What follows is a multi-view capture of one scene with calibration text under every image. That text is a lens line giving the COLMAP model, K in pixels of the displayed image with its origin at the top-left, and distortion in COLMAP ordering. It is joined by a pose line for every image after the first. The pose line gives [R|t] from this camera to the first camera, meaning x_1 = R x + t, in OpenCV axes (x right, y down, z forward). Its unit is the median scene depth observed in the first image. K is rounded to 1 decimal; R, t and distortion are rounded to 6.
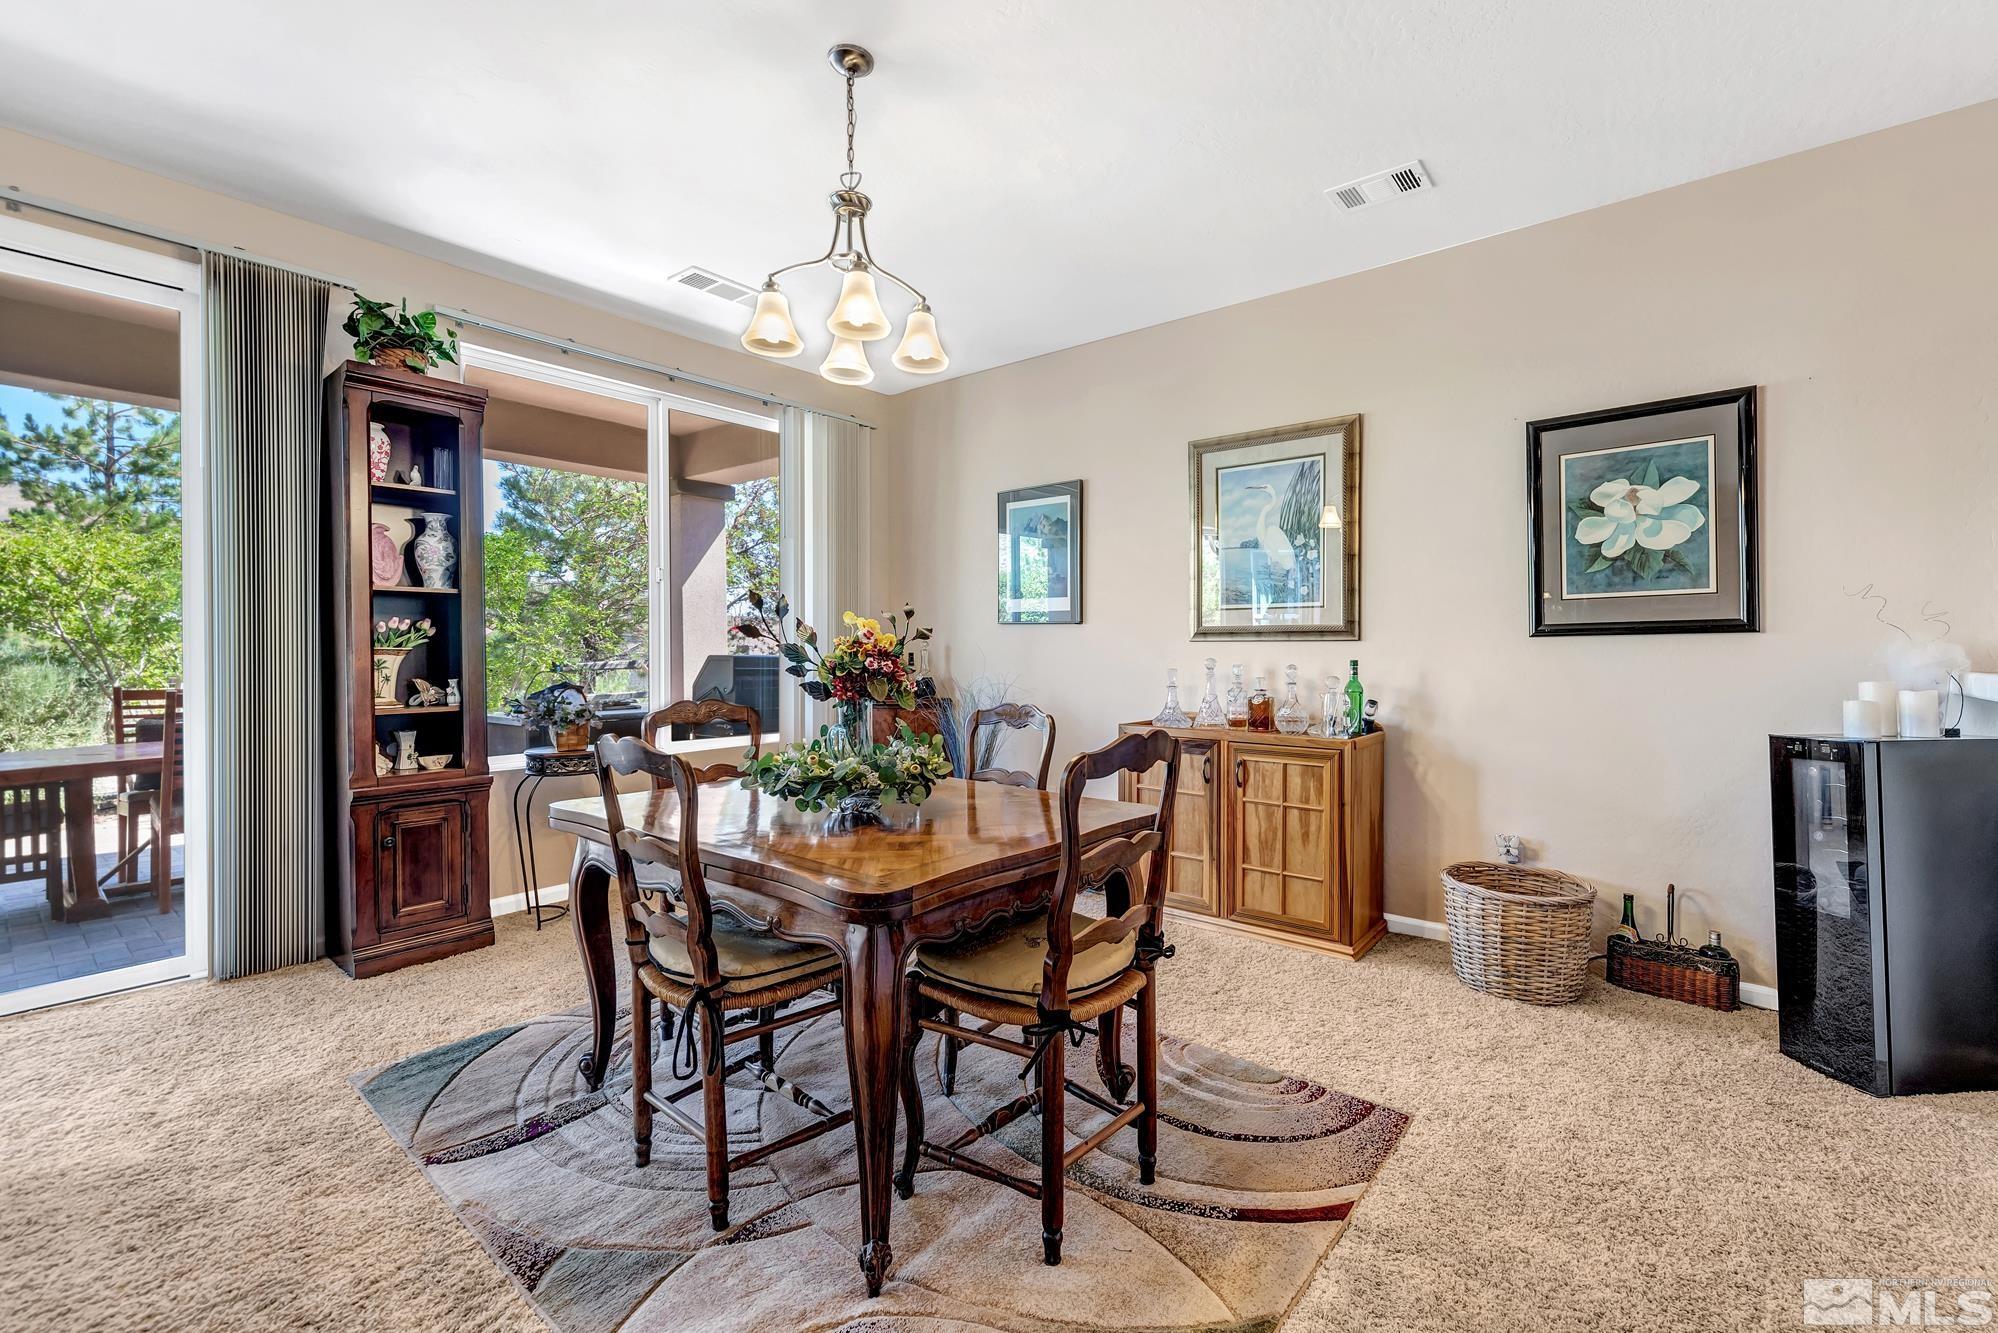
lens RADIAL K [[851.3, 0, 1036.8], [0, 851.3, 656.3], [0, 0, 1]] dist [0.007020, 0.000108]
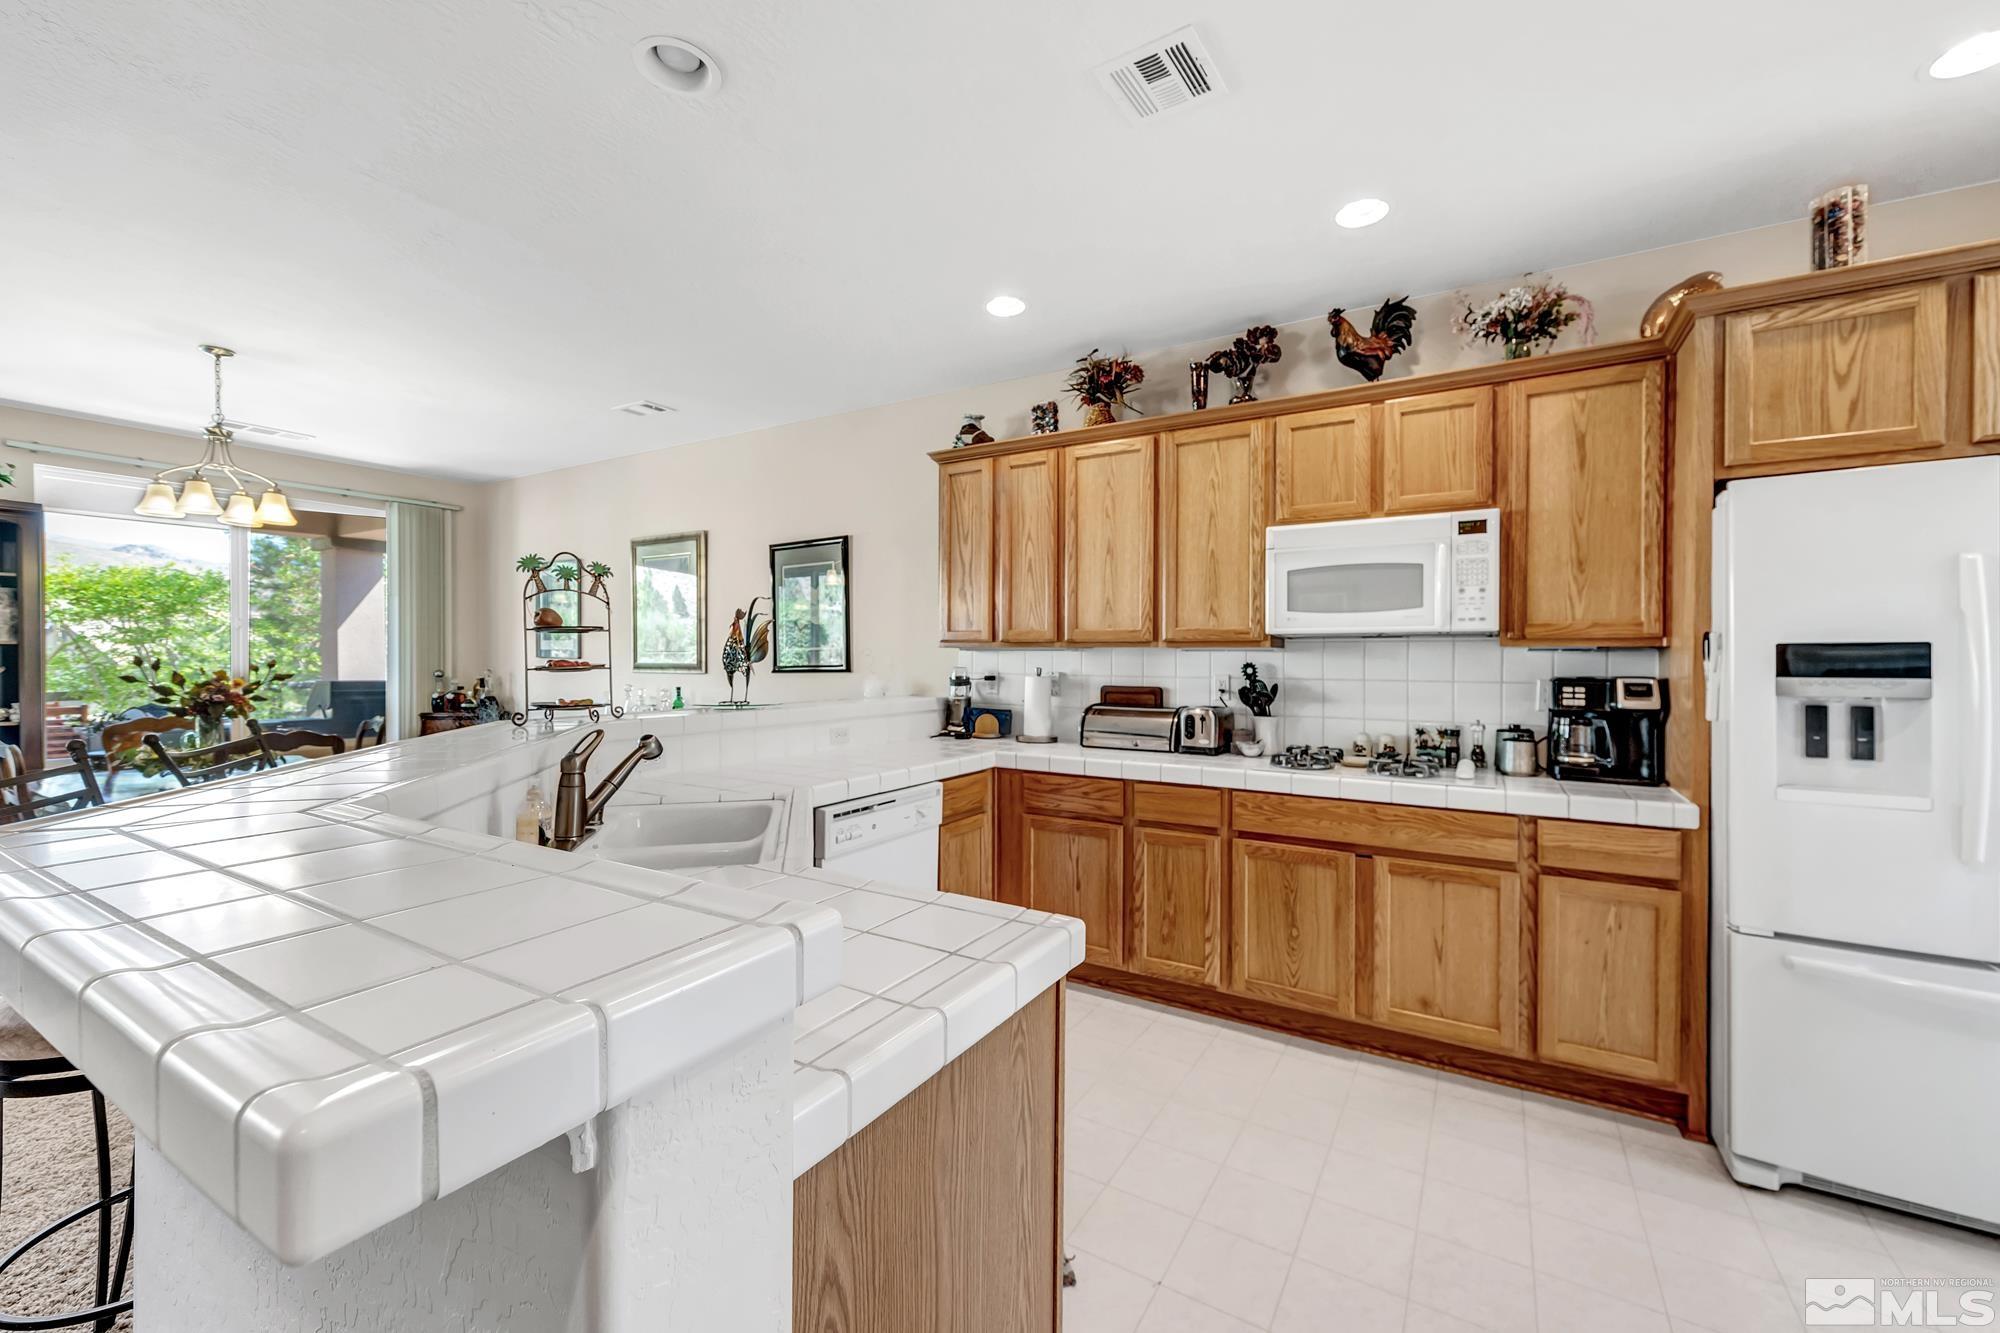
lens RADIAL K [[790.2, 0, 1026.7], [0, 790.2, 661.5], [0, 0, 1]] dist [0.004862, 0.000132]
pose [[0.989560, 0.000473, 0.144122, 0.754475], [0.000115, 0.999992, -0.004071, -0.034540], [-0.144123, 0.004045, 0.989552, -0.537963]]
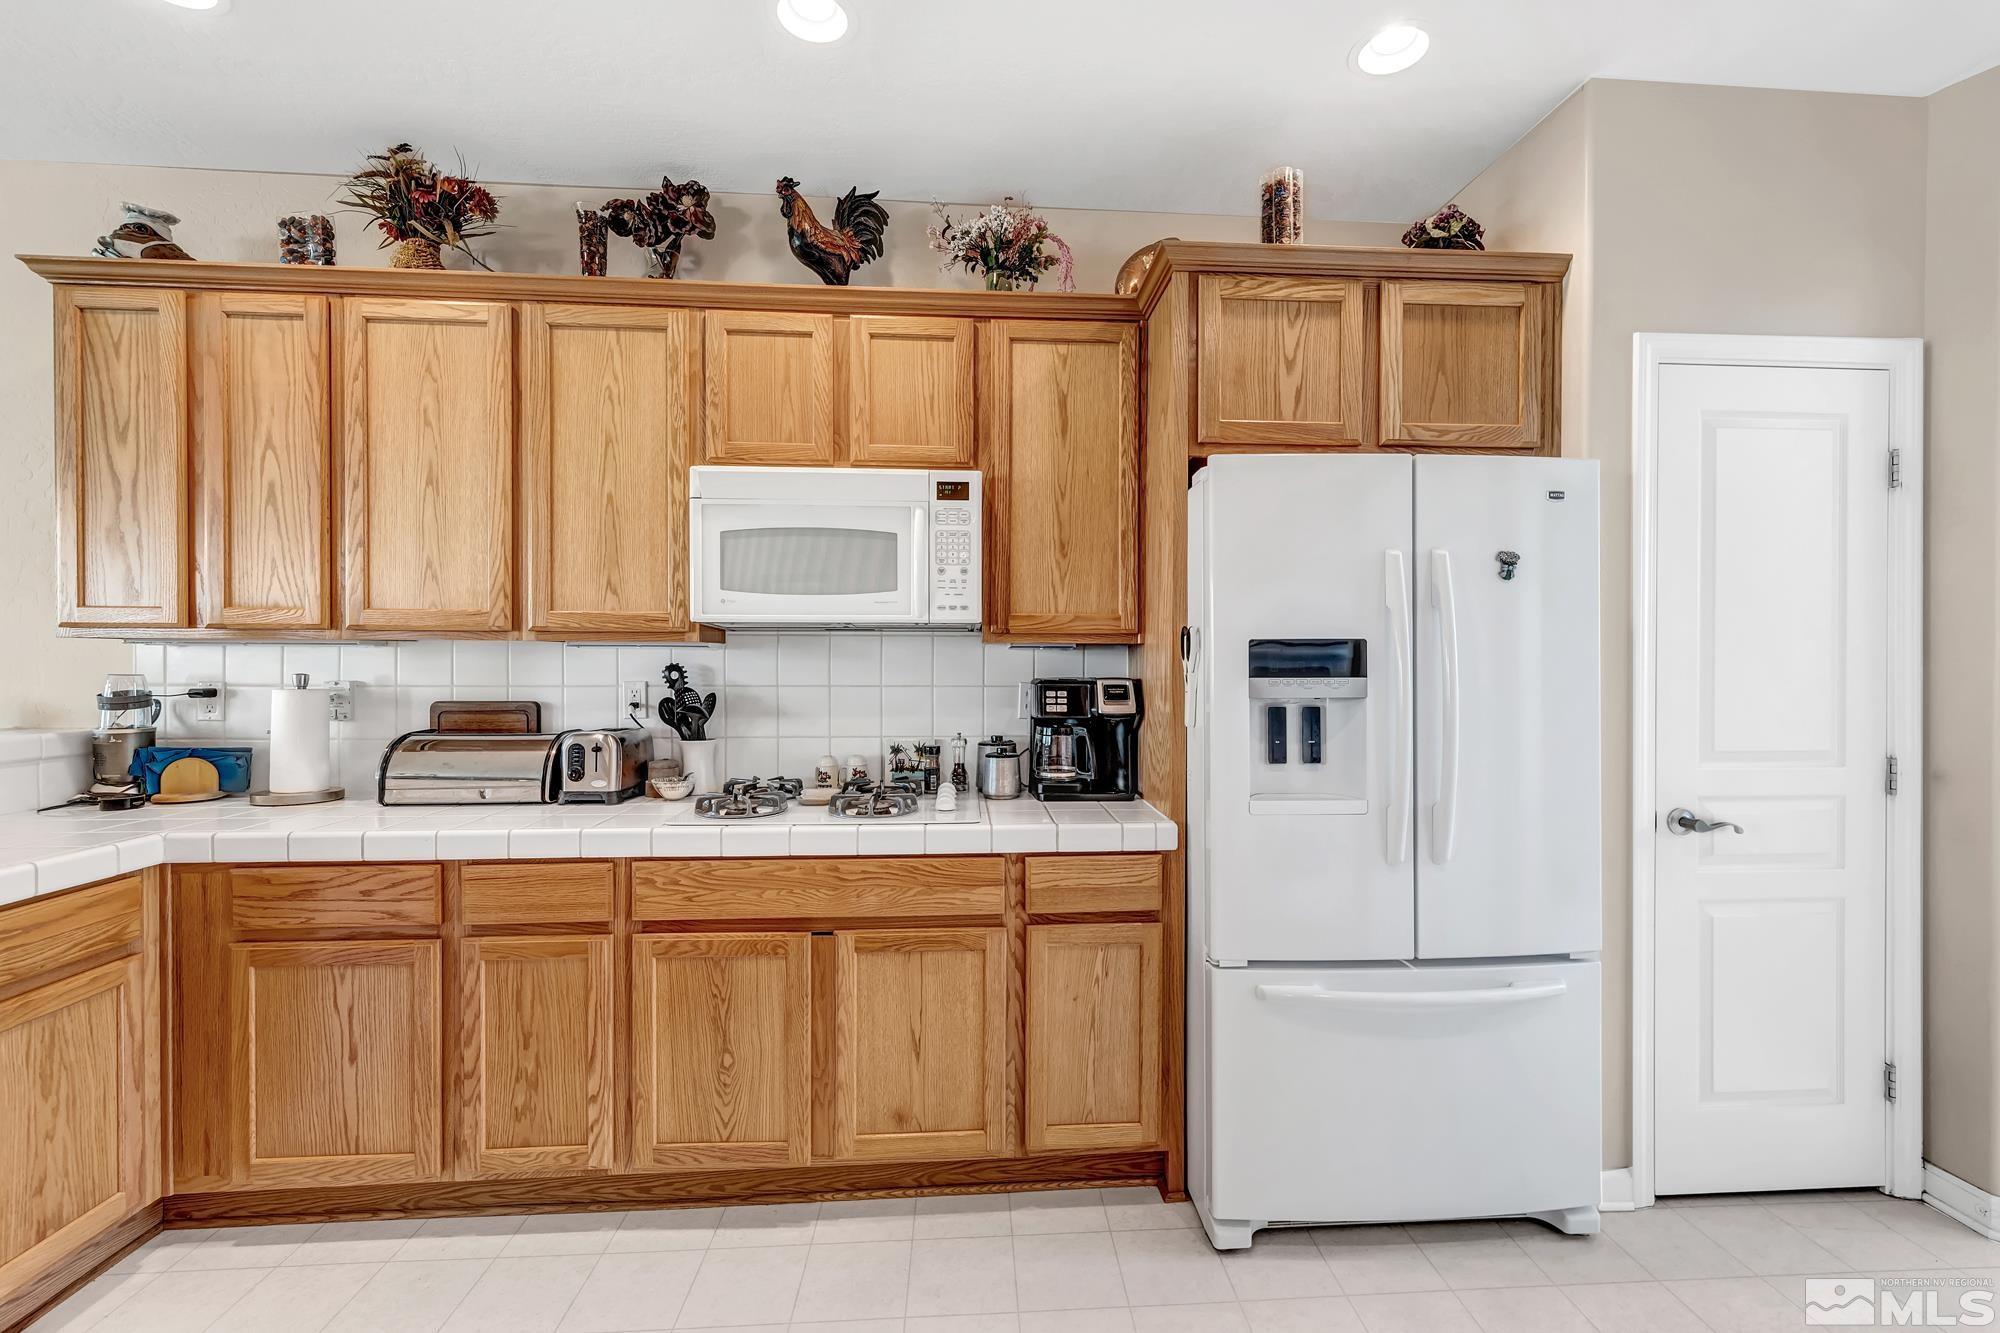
lens RADIAL K [[855.4, 0, 1023.9], [0, 855.4, 667.8], [0, 0, 1]] dist [0.002416, 0.000079]
pose [[0.734582, -0.006573, 0.678488, 0.883268], [0.005676, 0.999978, 0.003542, -0.034461], [-0.678496, 0.001250, 0.734603, -0.364642]]
